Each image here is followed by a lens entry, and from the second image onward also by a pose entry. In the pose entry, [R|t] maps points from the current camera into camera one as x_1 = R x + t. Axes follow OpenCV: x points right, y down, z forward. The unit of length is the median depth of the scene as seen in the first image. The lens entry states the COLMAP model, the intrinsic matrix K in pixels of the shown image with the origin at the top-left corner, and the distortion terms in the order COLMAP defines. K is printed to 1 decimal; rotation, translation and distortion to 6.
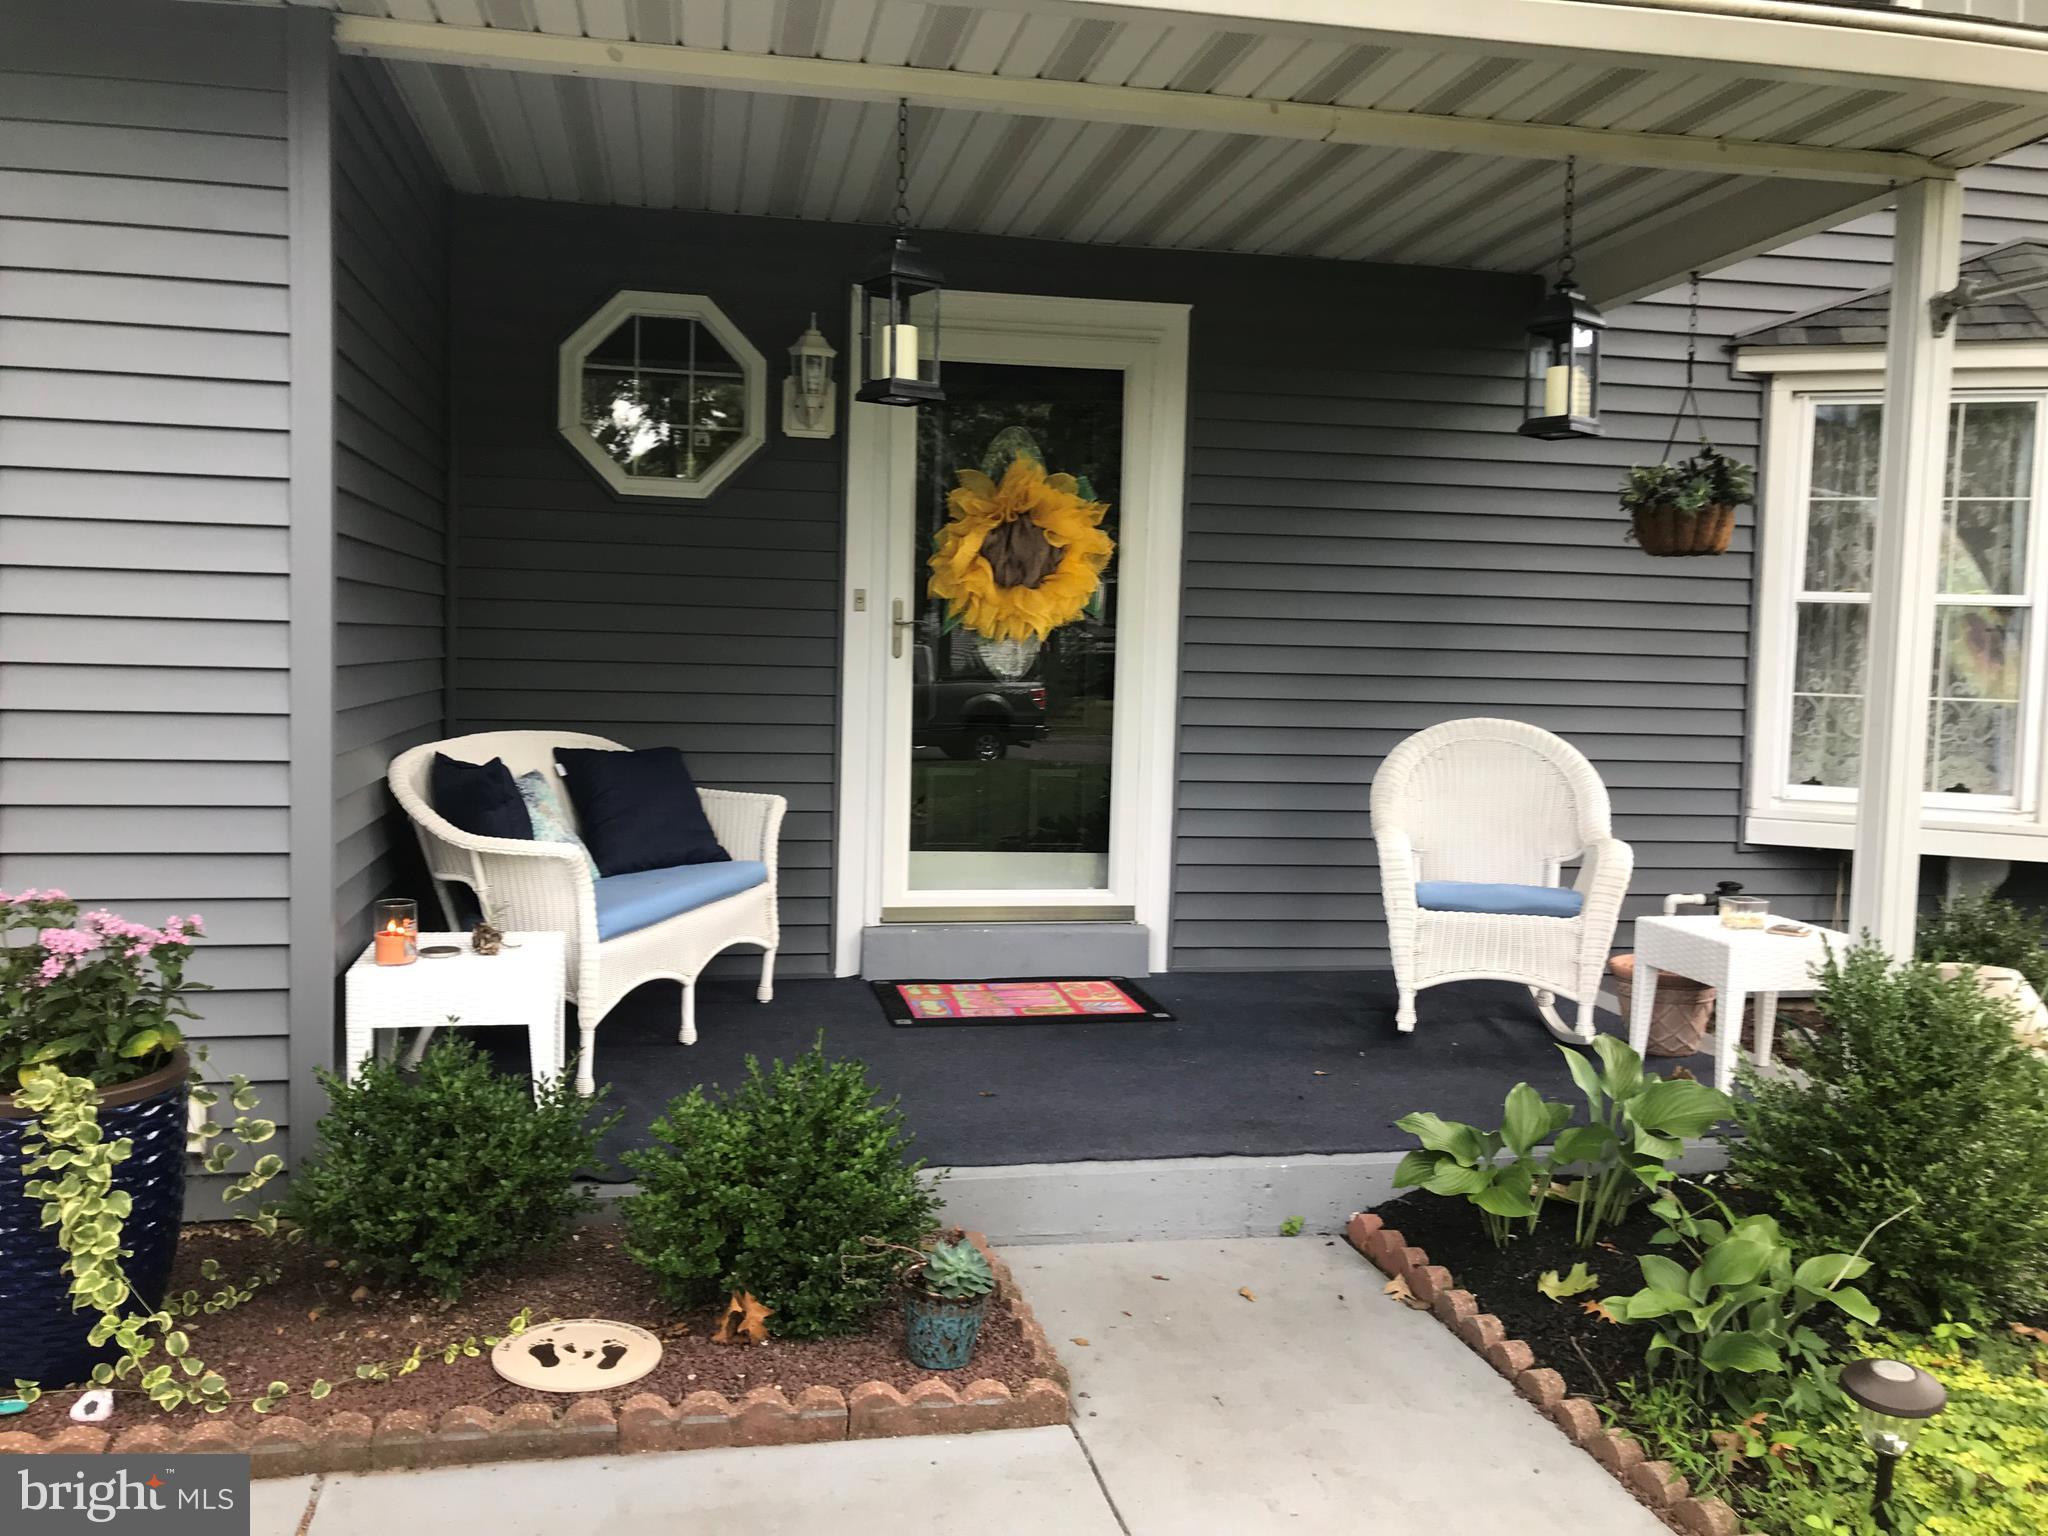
lens RADIAL K [[1716.7, 0, 1024.0], [0, 1716.7, 768.0], [0, 0, 1]] dist [0.032393, -0.017084]
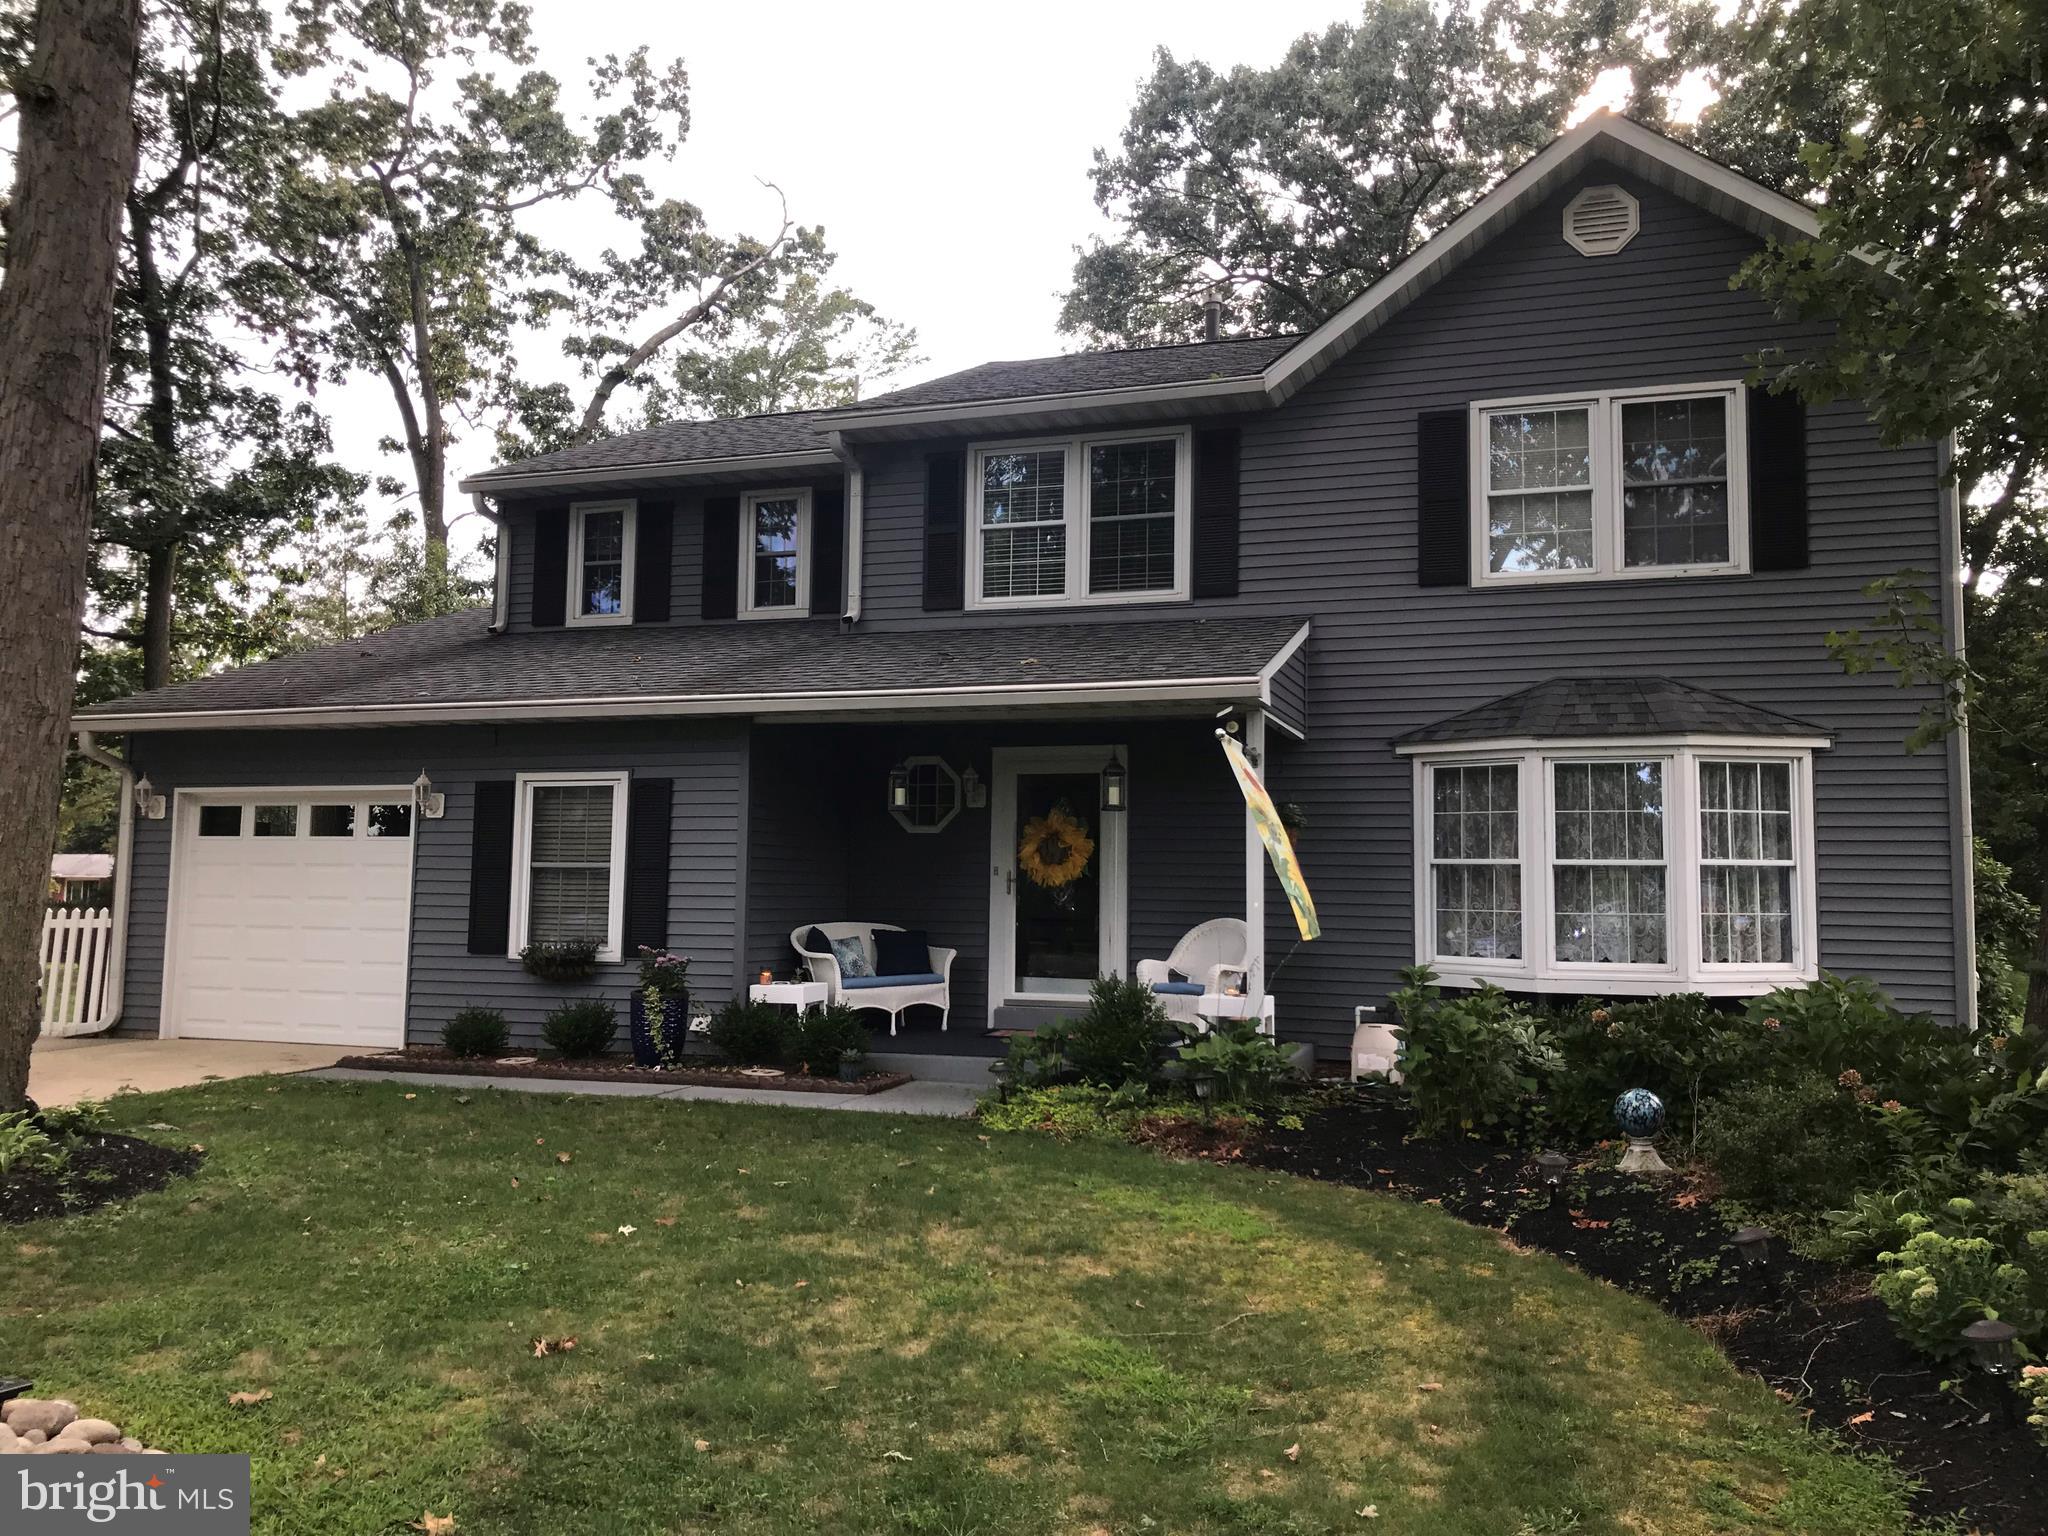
lens RADIAL K [[1716.7, 0, 1024.0], [0, 1716.7, 768.0], [0, 0, 1]] dist [0.032393, -0.017084]
pose [[0.859786, -0.052574, -0.507941, 1.191775], [-0.037209, 0.985592, -0.164997, 0.160051], [0.509297, 0.160762, 0.845442, -1.076896]]
